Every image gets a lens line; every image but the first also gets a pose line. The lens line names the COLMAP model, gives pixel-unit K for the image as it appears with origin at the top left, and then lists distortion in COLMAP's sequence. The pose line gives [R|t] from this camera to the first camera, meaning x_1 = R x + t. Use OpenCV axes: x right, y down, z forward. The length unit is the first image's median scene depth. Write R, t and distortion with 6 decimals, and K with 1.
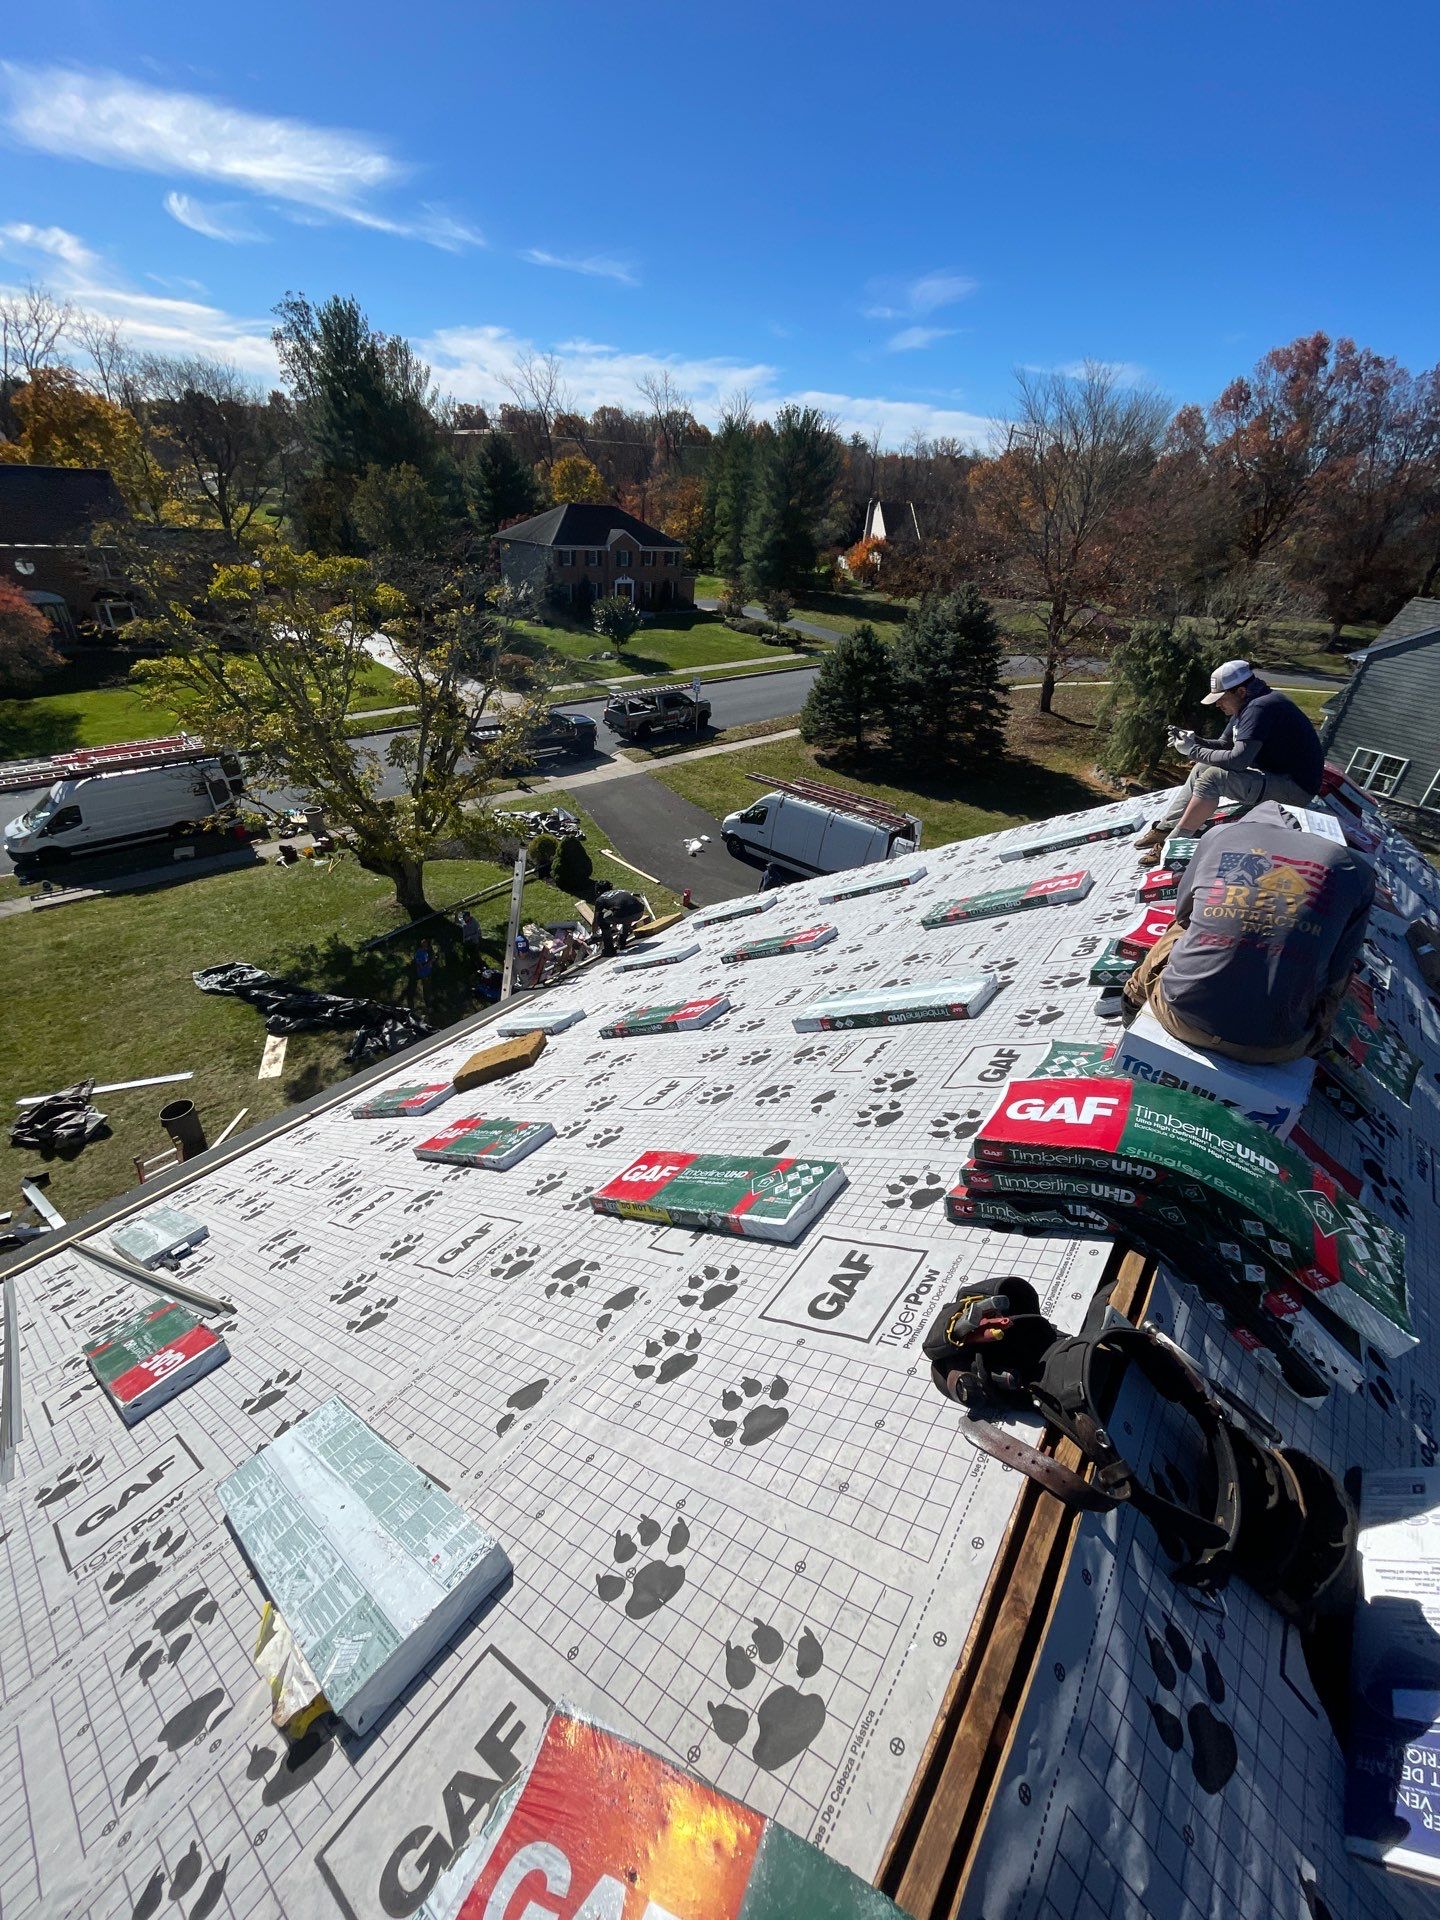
lens RADIAL K [[767.8, 0, 711.9], [0, 767.8, 958.5], [0, 0, 1]] dist [-0.006978, 0.000625]
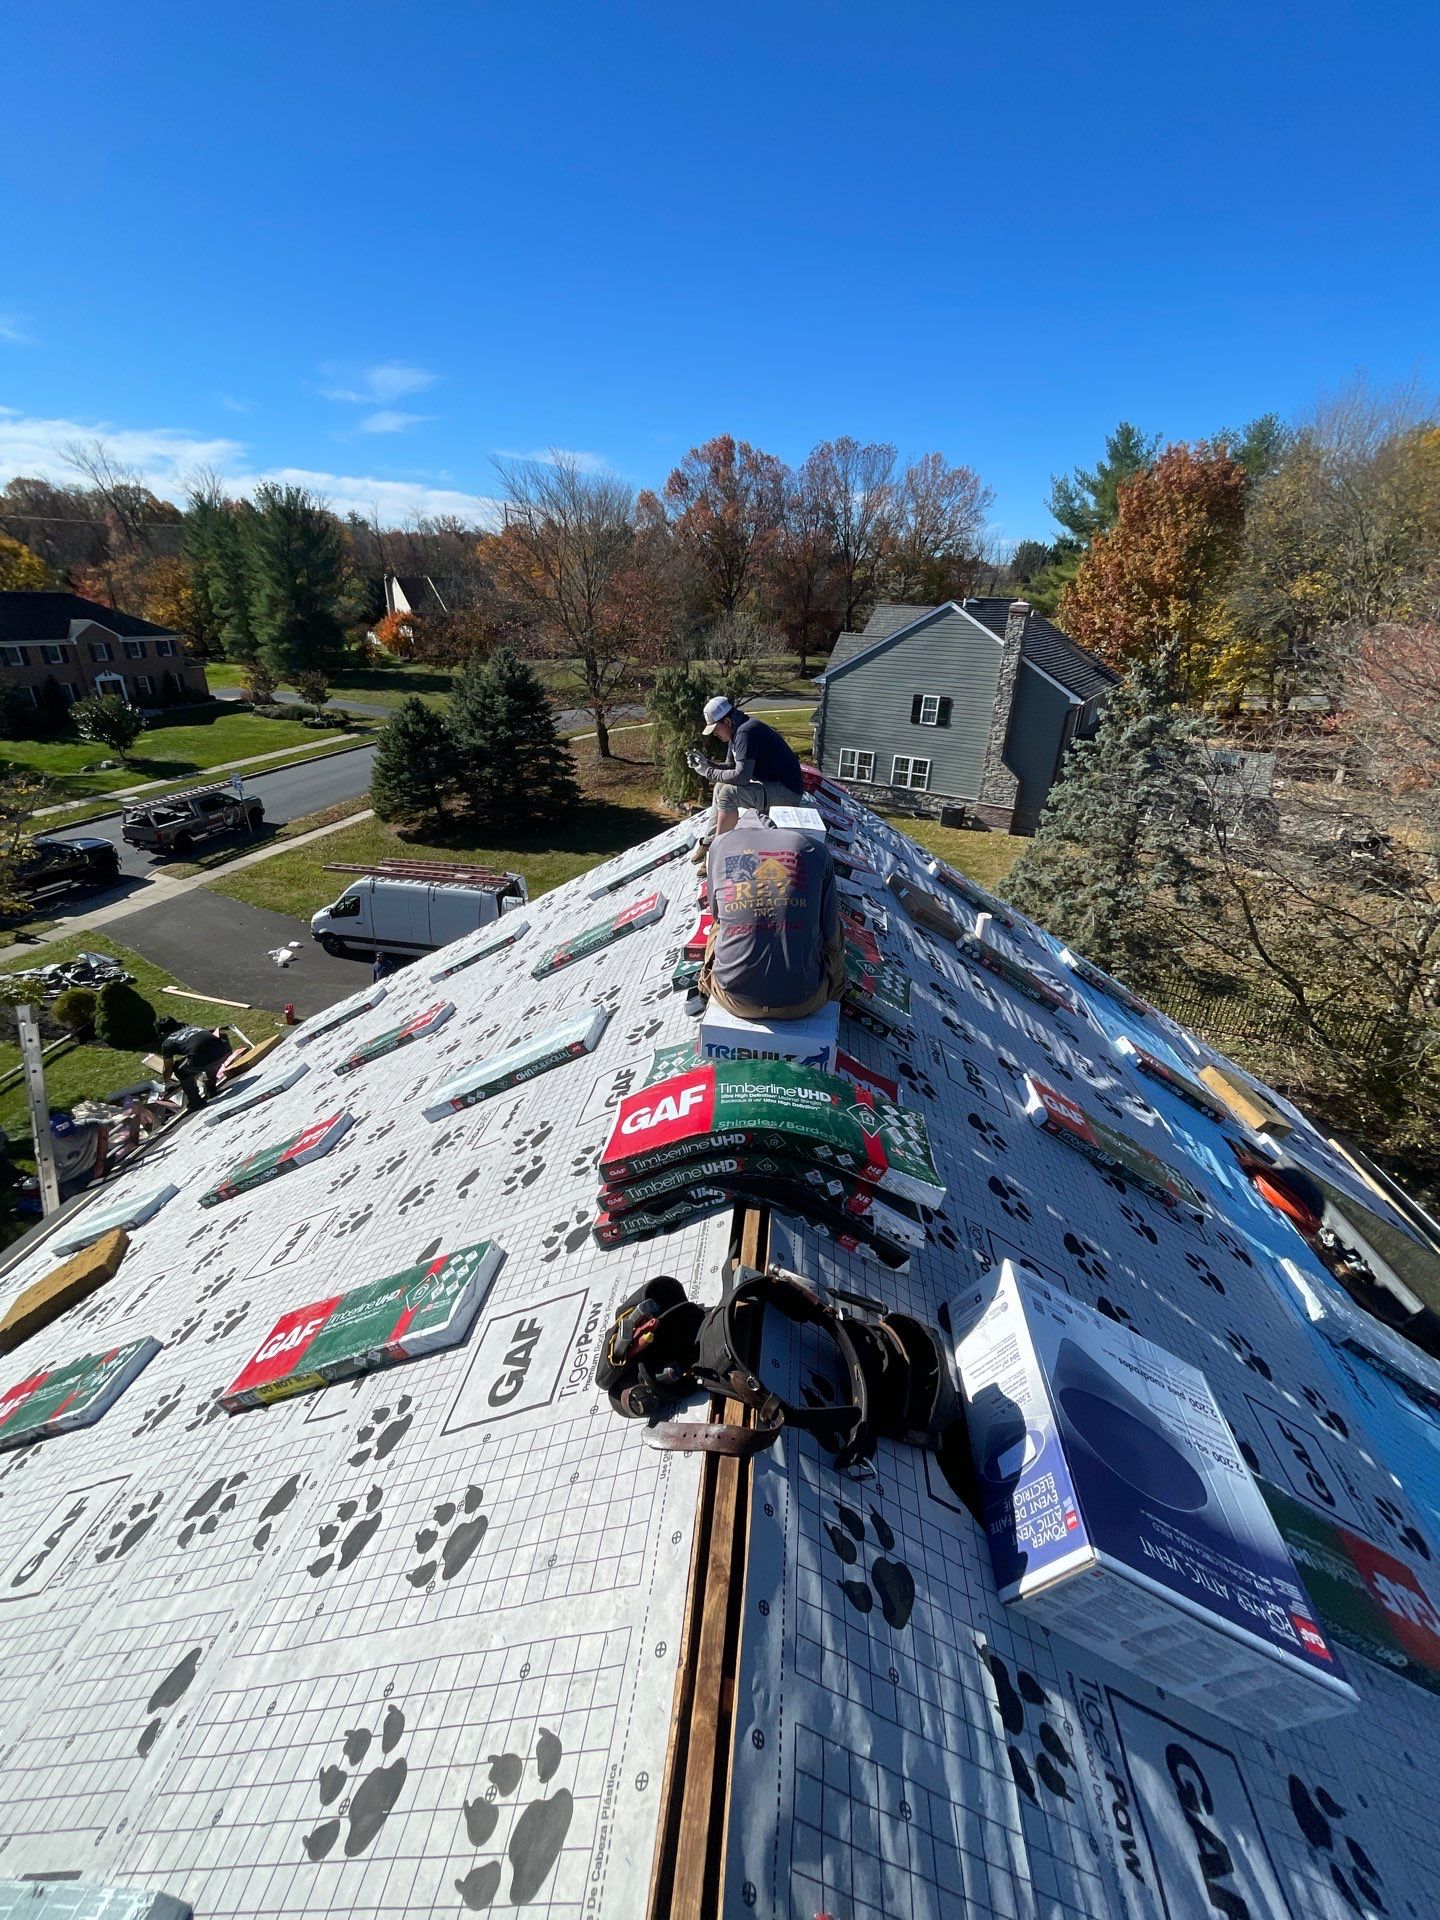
lens RADIAL K [[767.8, 0, 710.2], [0, 767.8, 959.2], [0, 0, 1]] dist [-0.006978, 0.000625]
pose [[0.859377, -0.254018, 0.443786, 0.054281], [0.285241, 0.958448, -0.003756, 0.008184], [-0.424391, 0.129814, 0.896125, -0.029401]]
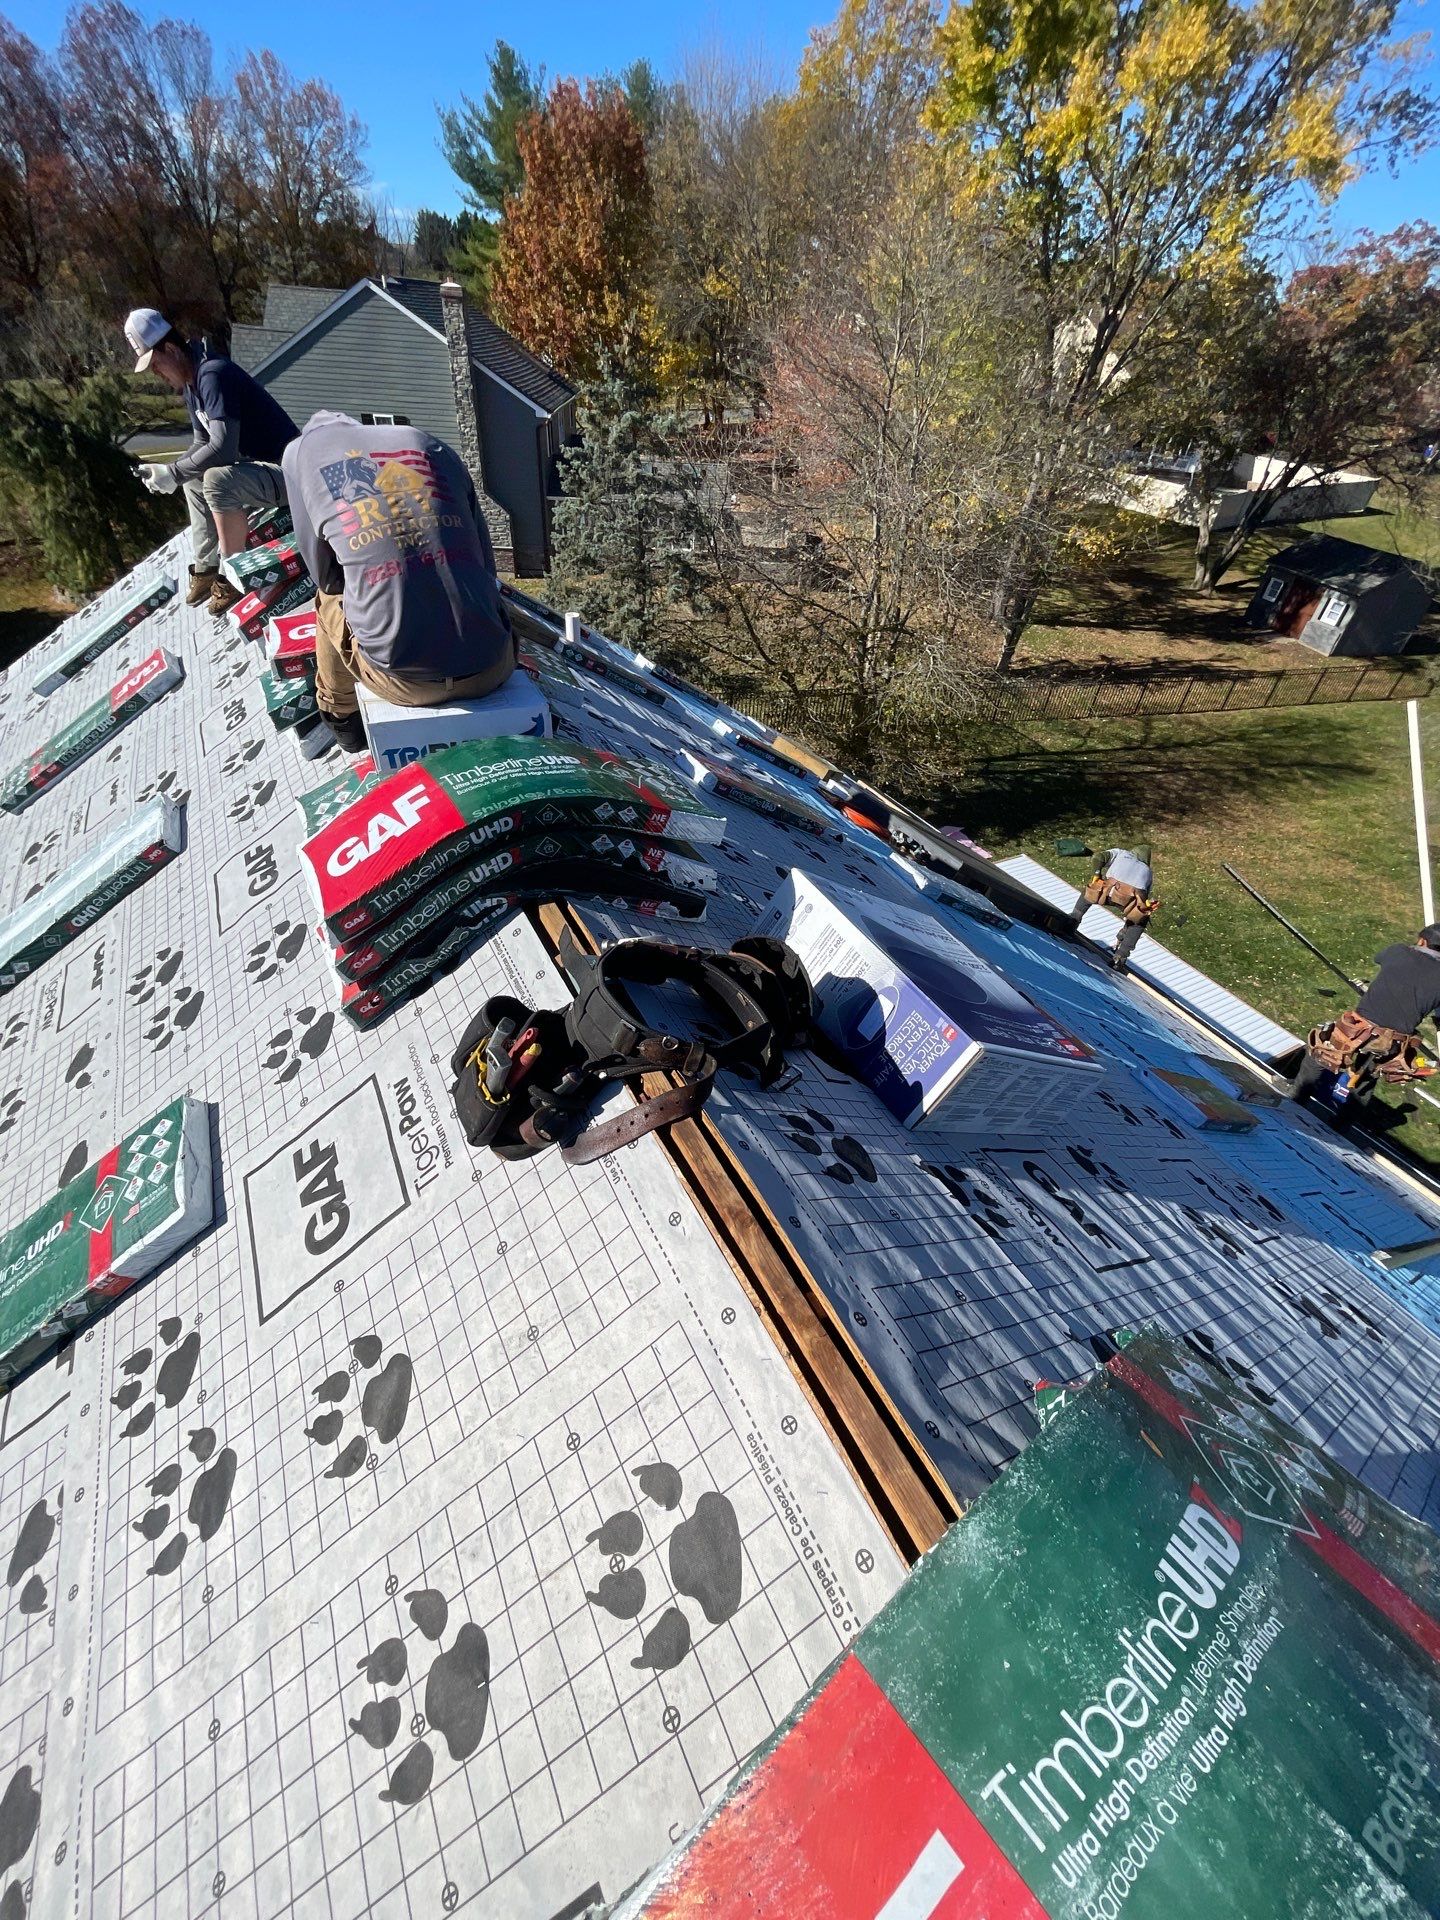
lens RADIAL K [[767.8, 0, 708.3], [0, 767.8, 952.9], [0, 0, 1]] dist [-0.006978, 0.000625]
pose [[0.410342, -0.611713, 0.676333, -0.021561], [0.444080, 0.781810, 0.437682, 0.066382], [-0.796500, 0.120747, 0.592459, 0.177412]]
